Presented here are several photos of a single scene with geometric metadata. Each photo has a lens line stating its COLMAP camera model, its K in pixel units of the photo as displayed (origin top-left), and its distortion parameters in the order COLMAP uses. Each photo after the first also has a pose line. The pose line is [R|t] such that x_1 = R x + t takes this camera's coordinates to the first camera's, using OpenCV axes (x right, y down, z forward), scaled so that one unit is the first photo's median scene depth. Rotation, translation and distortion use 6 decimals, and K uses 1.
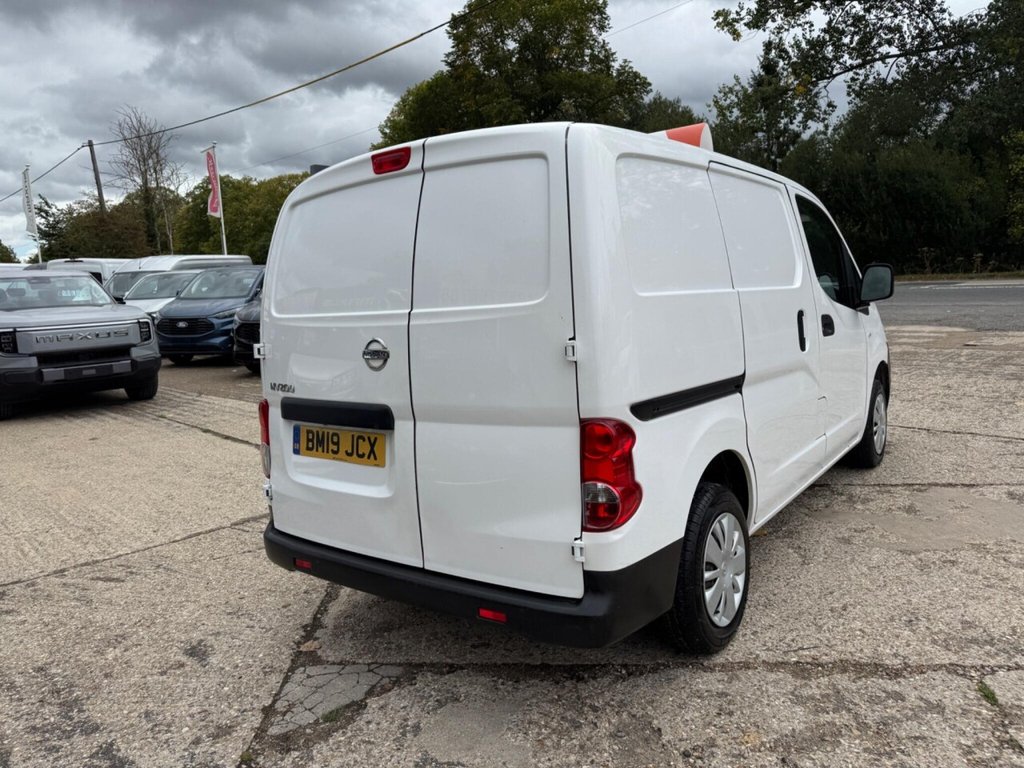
lens RADIAL K [[711.5, 0, 518.7], [0, 711.5, 394.8], [0, 0, 1]] dist [0.038623, -0.047249]
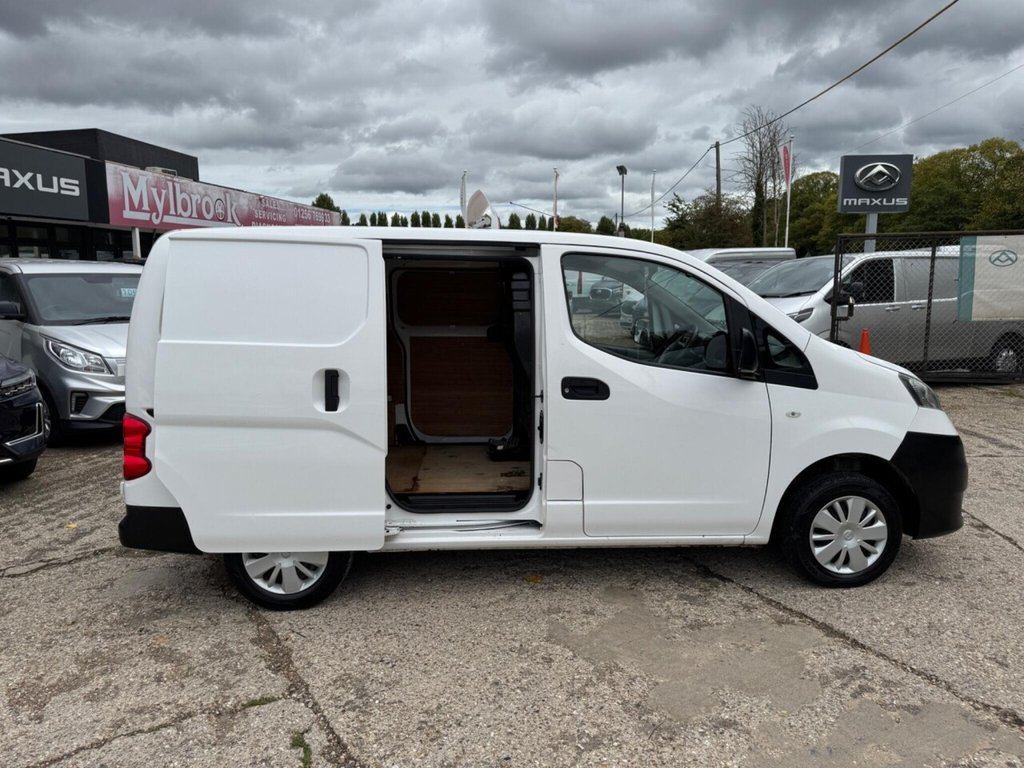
lens RADIAL K [[711.5, 0, 518.7], [0, 711.5, 394.8], [0, 0, 1]] dist [0.038623, -0.047249]
pose [[0.647033, 0.162597, -0.744923, 1.392011], [-0.144181, 0.985462, 0.089866, -0.208131], [0.748706, 0.049258, 0.661070, 0.402108]]
